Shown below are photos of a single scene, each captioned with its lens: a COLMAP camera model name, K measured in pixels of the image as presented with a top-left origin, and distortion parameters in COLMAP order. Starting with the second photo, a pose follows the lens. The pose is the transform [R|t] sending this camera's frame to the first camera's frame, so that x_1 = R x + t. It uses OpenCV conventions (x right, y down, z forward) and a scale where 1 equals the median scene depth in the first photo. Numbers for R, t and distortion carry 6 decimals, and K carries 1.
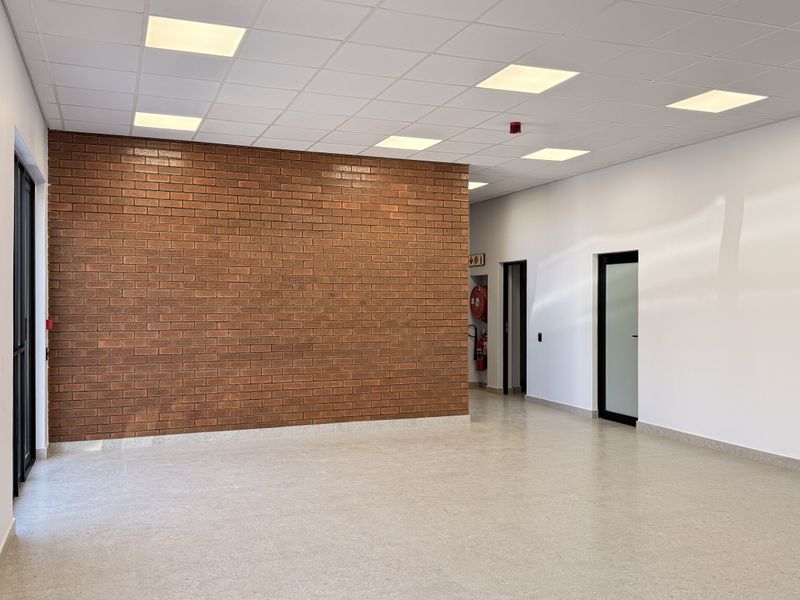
lens RADIAL K [[735.9, 0, 400.0], [0, 735.9, 300.0], [0, 0, 1]] dist [0.159403, -0.340813]
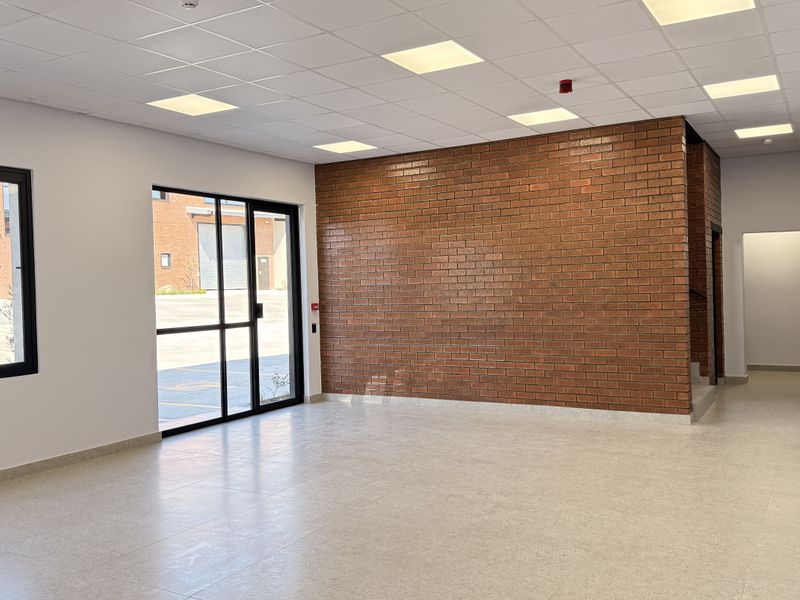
lens RADIAL K [[735.9, 0, 400.0], [0, 735.9, 300.0], [0, 0, 1]] dist [0.159403, -0.340813]
pose [[0.622292, -0.004696, -0.782771, 0.602846], [0.029400, 0.999417, 0.017378, 0.000871], [0.782233, -0.033827, 0.622067, 0.240296]]
